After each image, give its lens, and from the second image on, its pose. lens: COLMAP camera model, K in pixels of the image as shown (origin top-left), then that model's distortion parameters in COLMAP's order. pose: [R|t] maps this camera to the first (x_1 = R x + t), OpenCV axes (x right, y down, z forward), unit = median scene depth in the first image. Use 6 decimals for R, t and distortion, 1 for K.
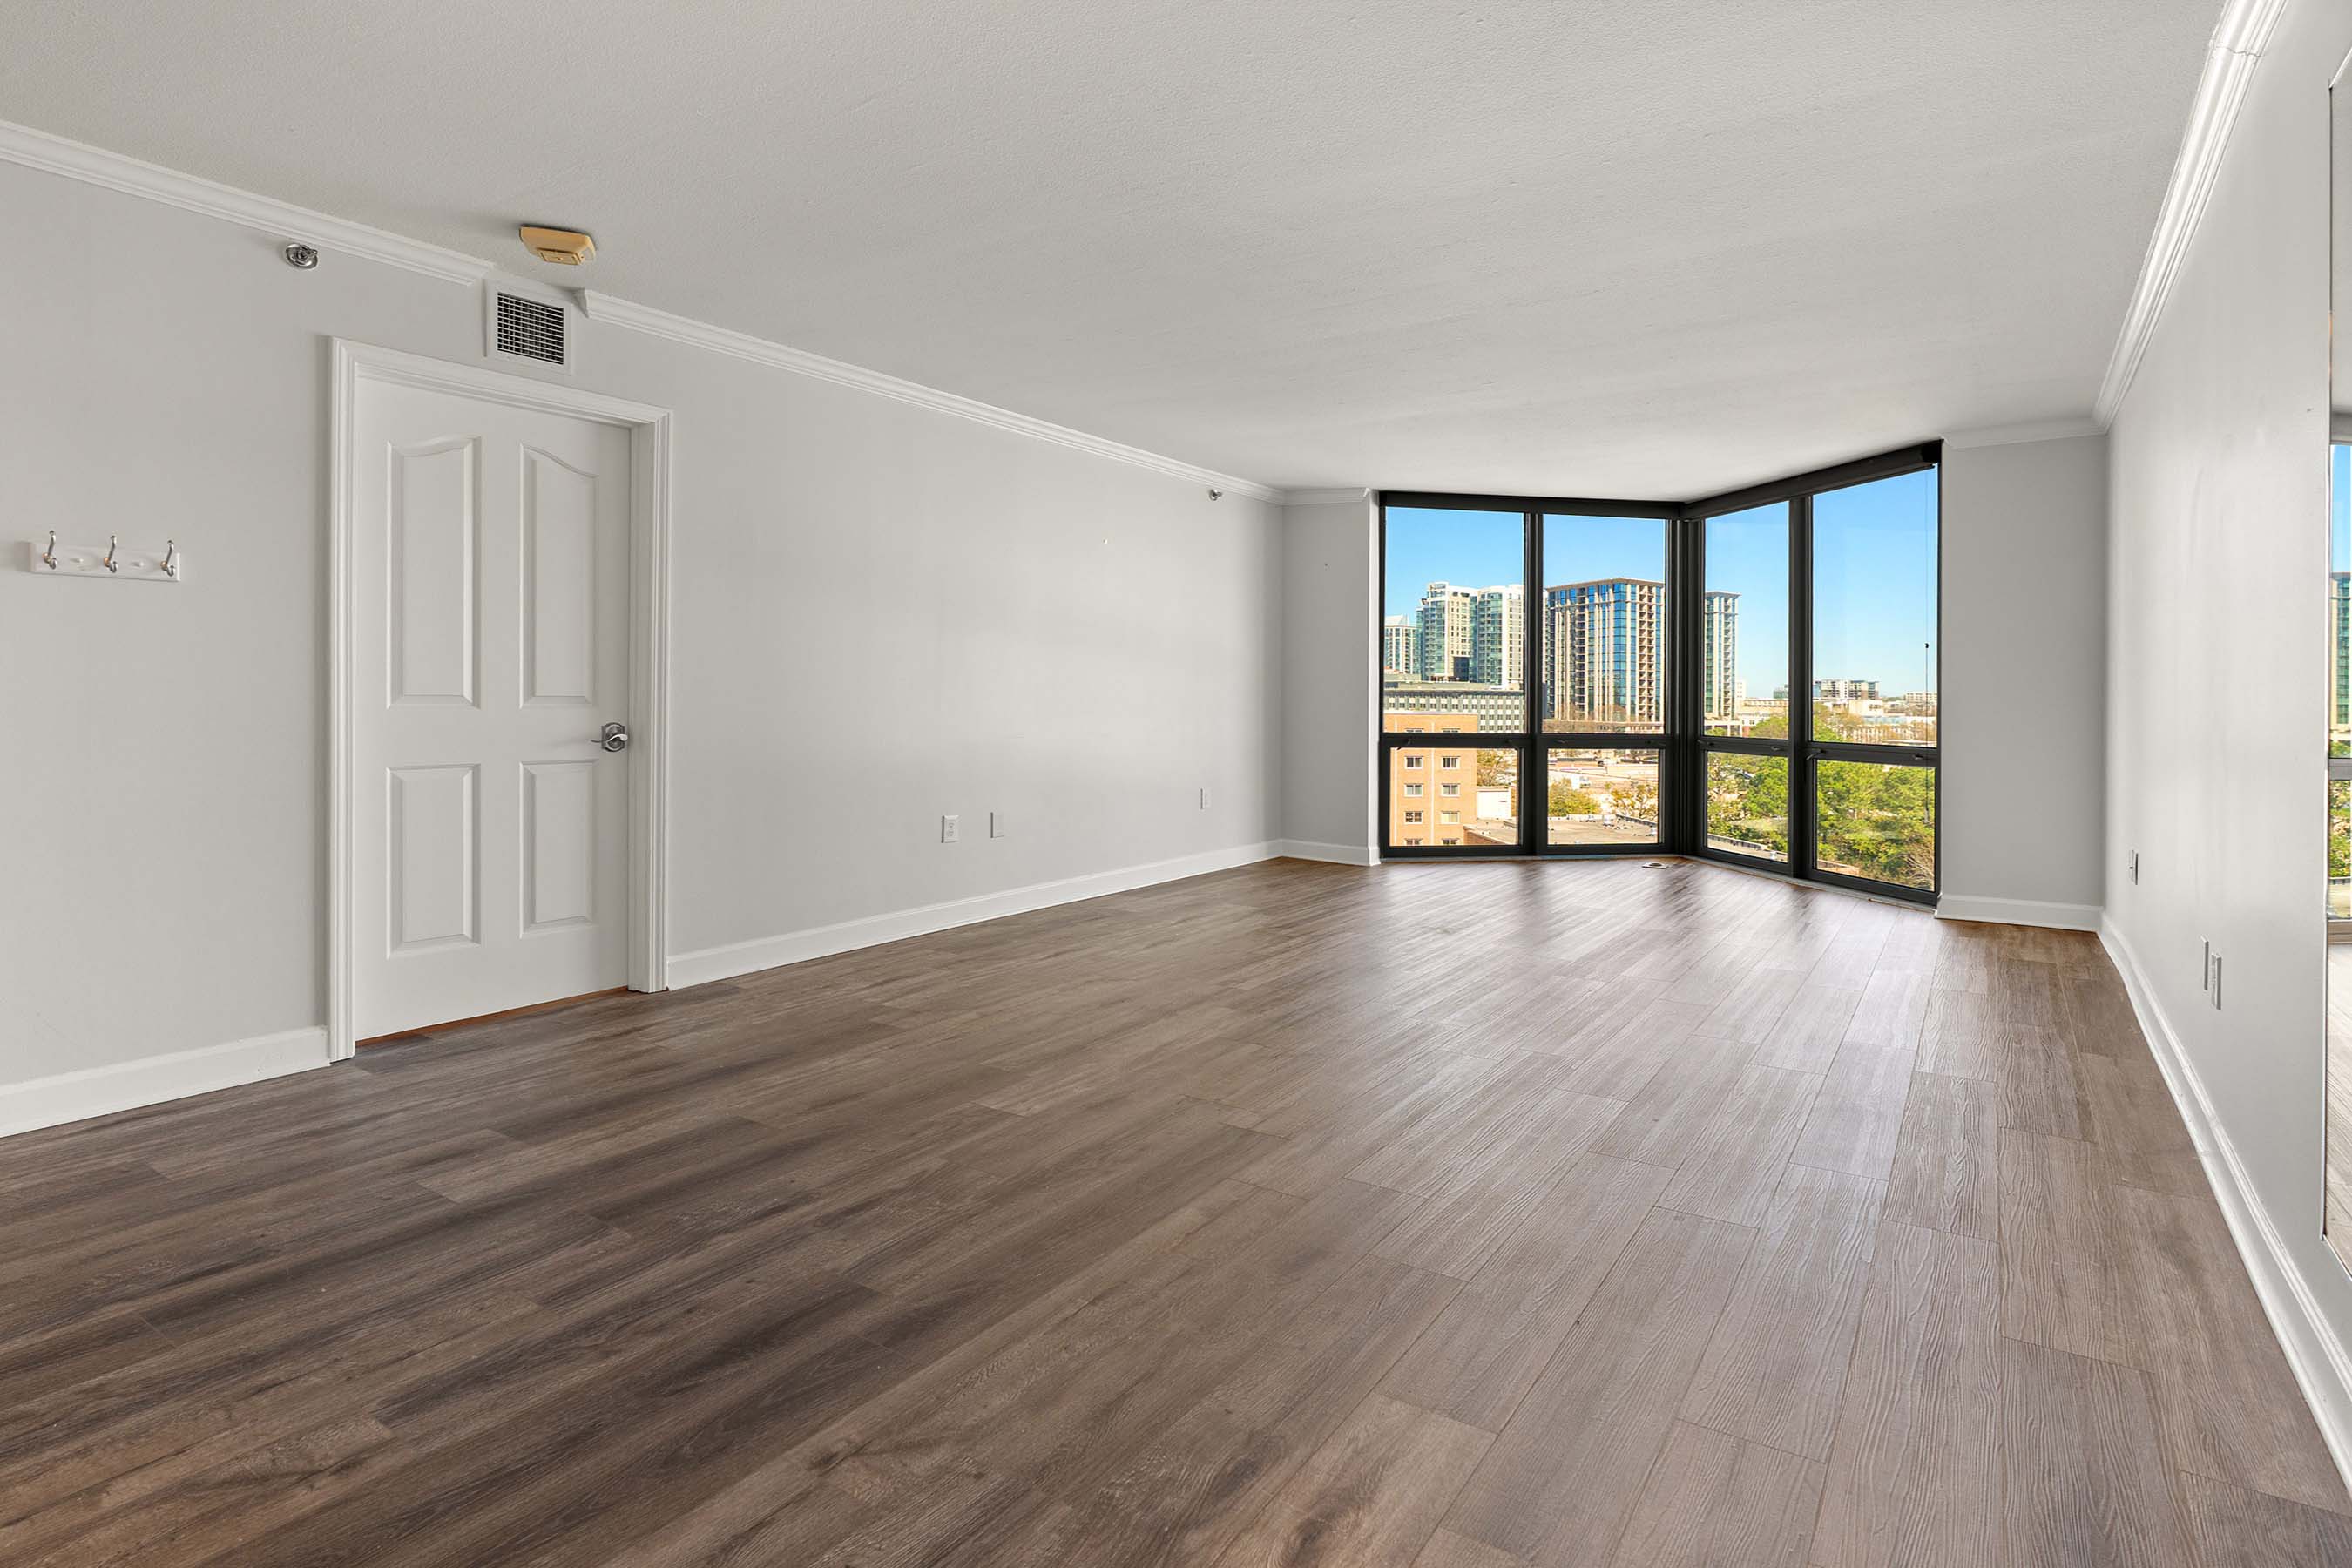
lens RADIAL K [[1217.1, 0, 1167.7], [0, 1217.1, 728.4], [0, 0, 1]] dist [-0.010317, 0.004139]
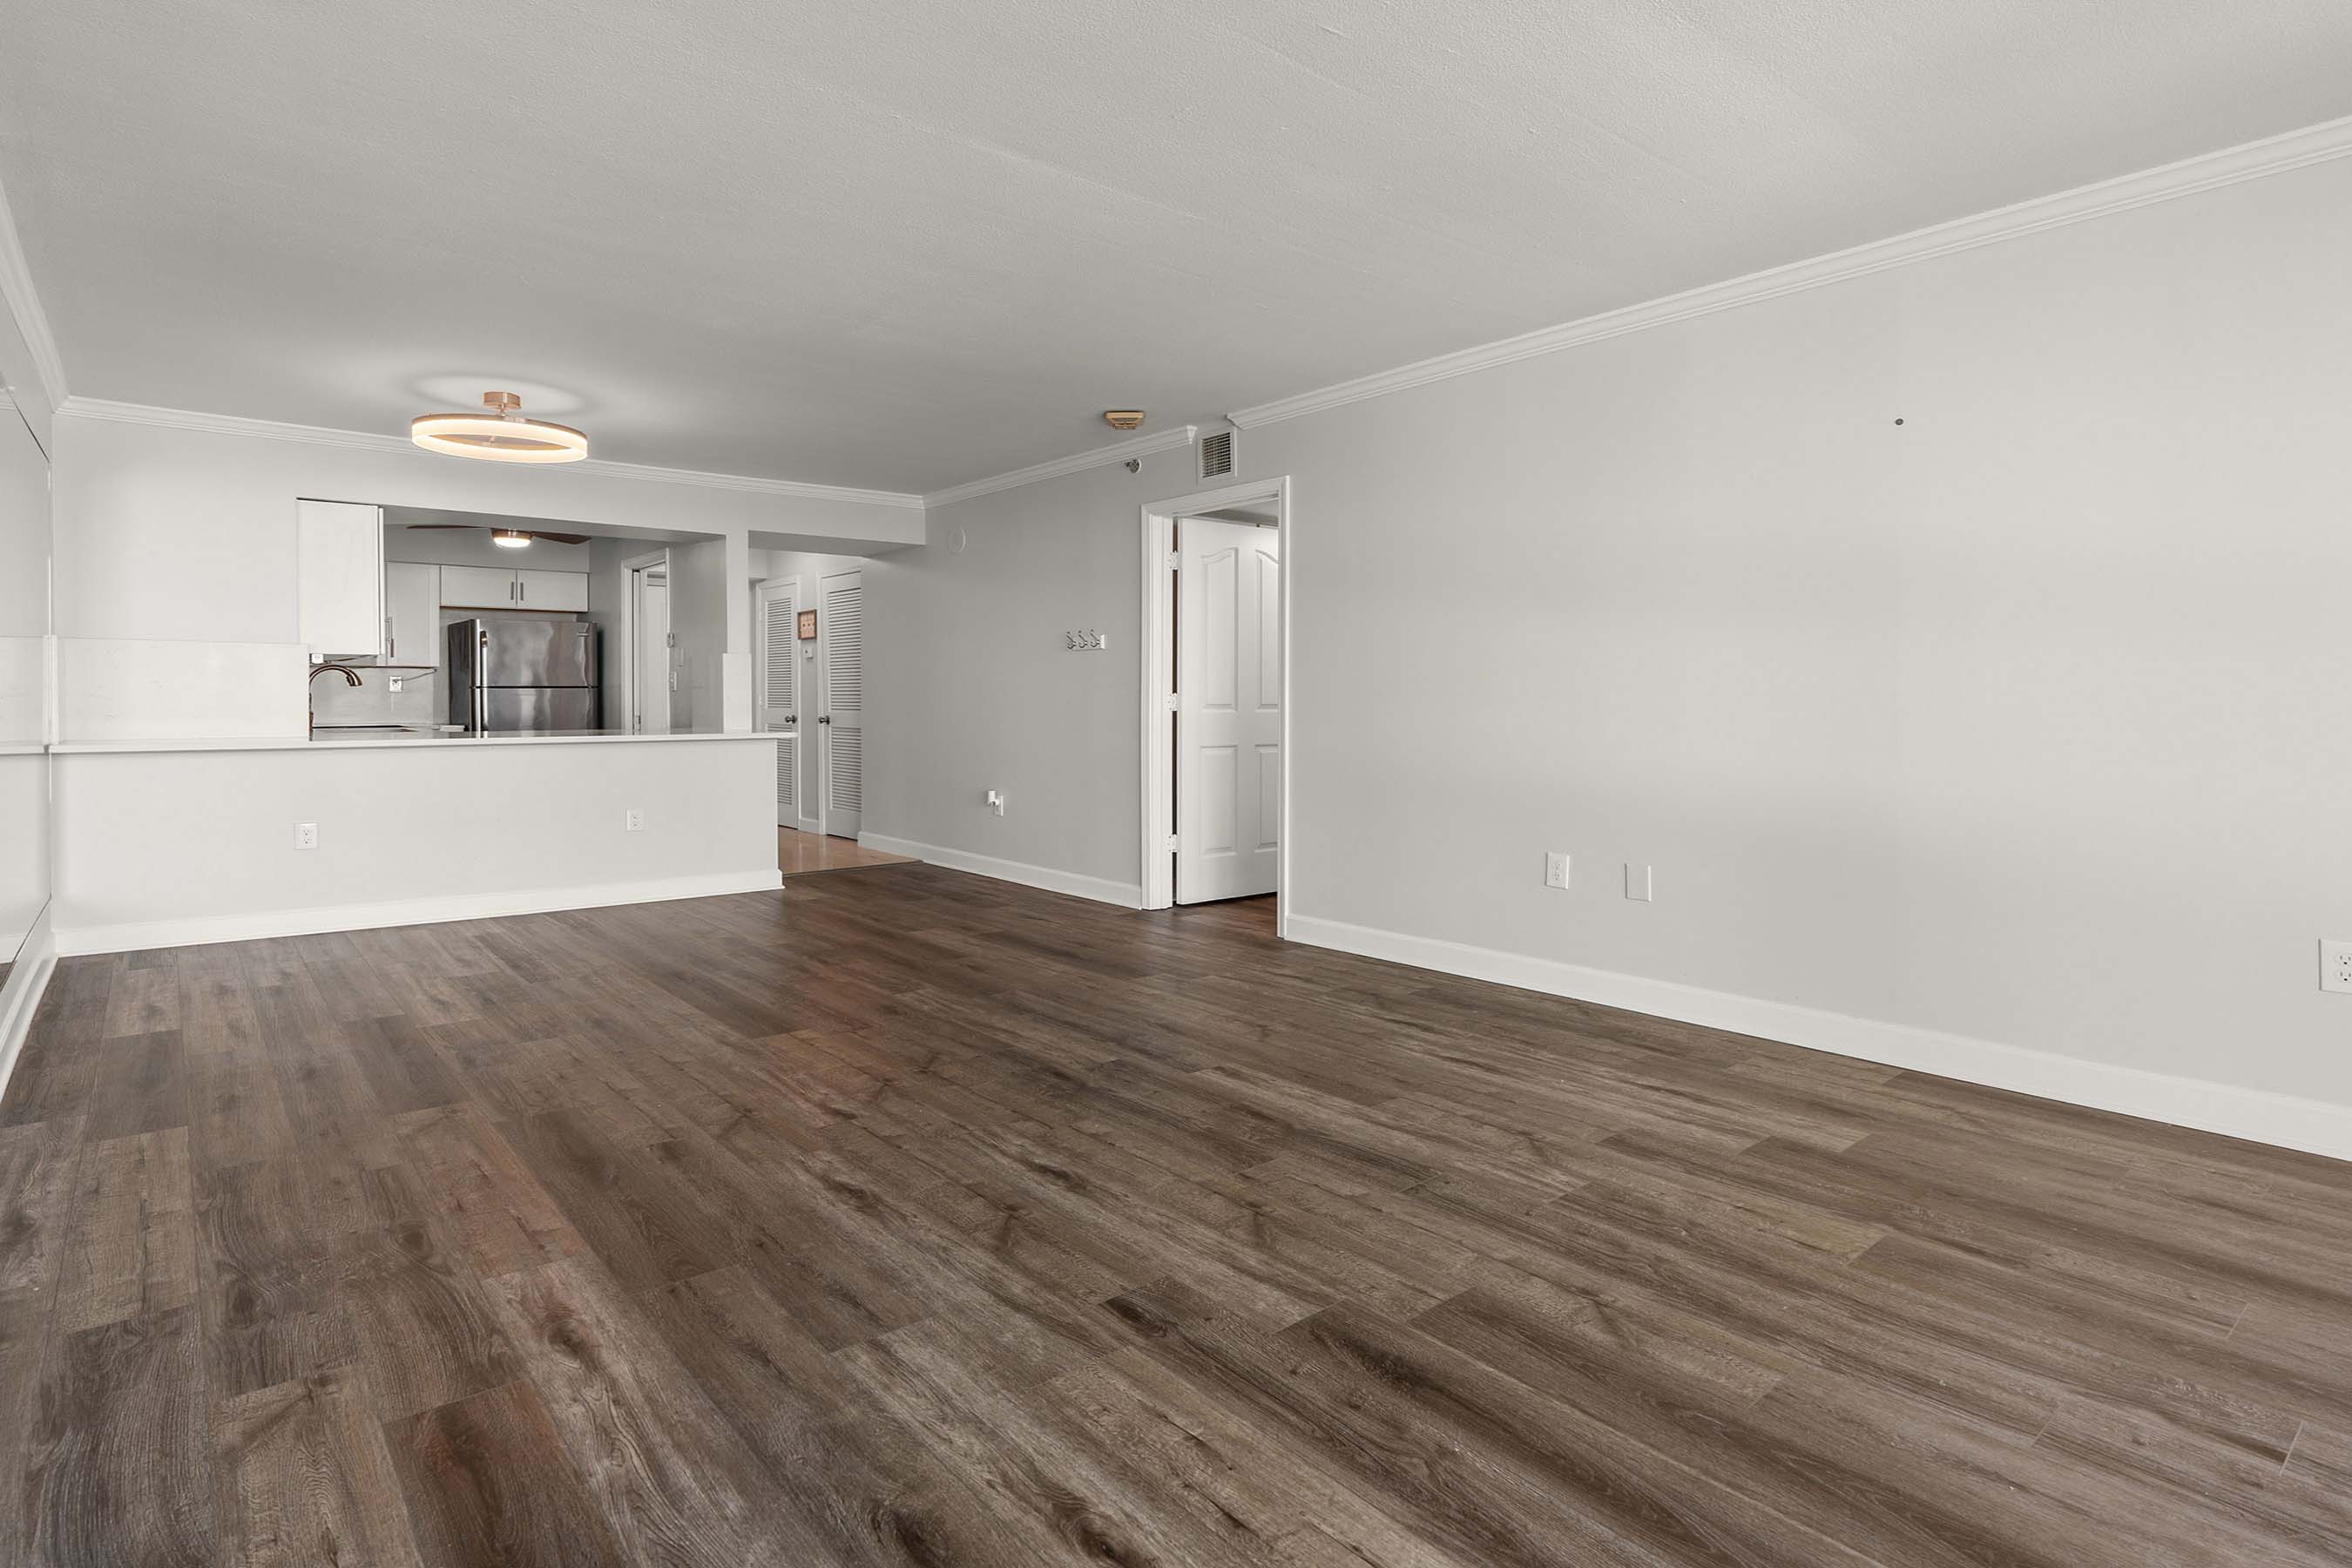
lens RADIAL K [[1217.1, 0, 1105.6], [0, 1217.1, 754.8], [0, 0, 1]] dist [-0.010317, 0.004139]
pose [[-0.331928, 0.030923, -0.942798, 0.616925], [-0.029310, 0.998642, 0.043073, -0.020091], [0.942849, 0.041930, -0.330571, 0.928139]]
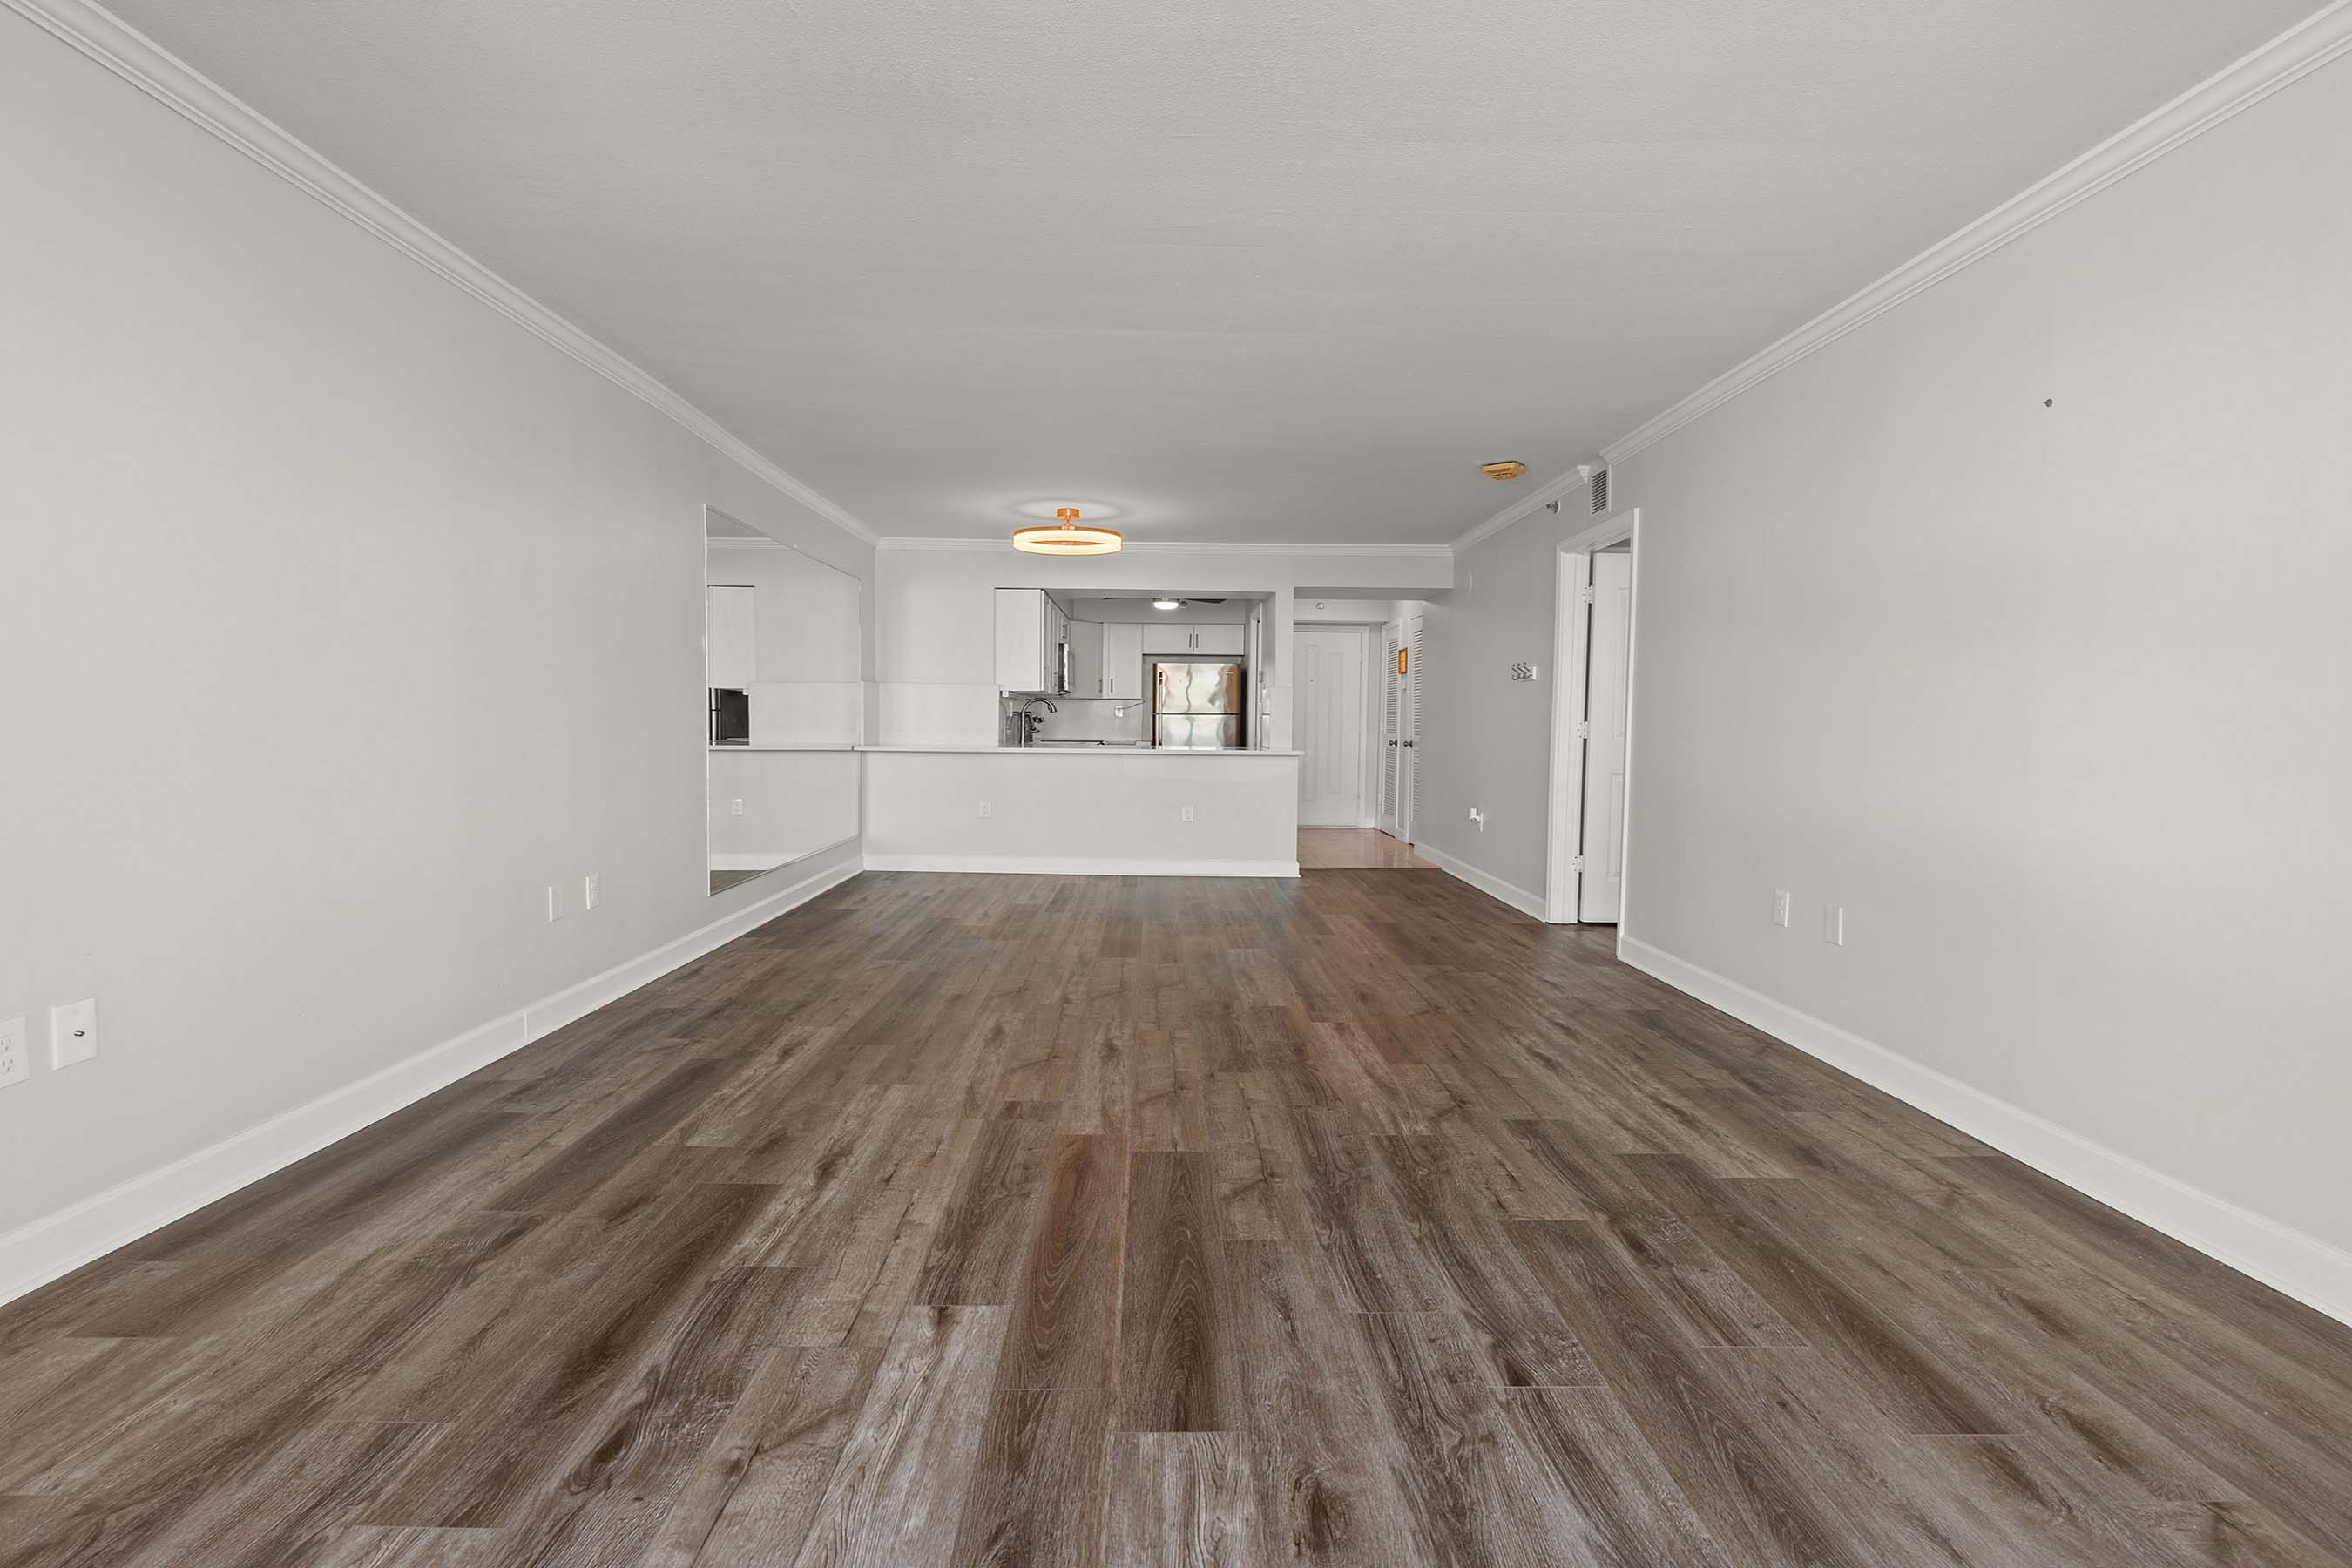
lens RADIAL K [[1116.5, 0, 1119.7], [0, 1116.5, 868.3], [0, 0, 1]] dist [-0.009063, 0.001499]
pose [[-0.850120, 0.046925, -0.524494, 0.505076], [-0.035283, 0.988708, 0.145644, -0.031065], [0.525405, 0.142321, -0.838865, 1.288370]]
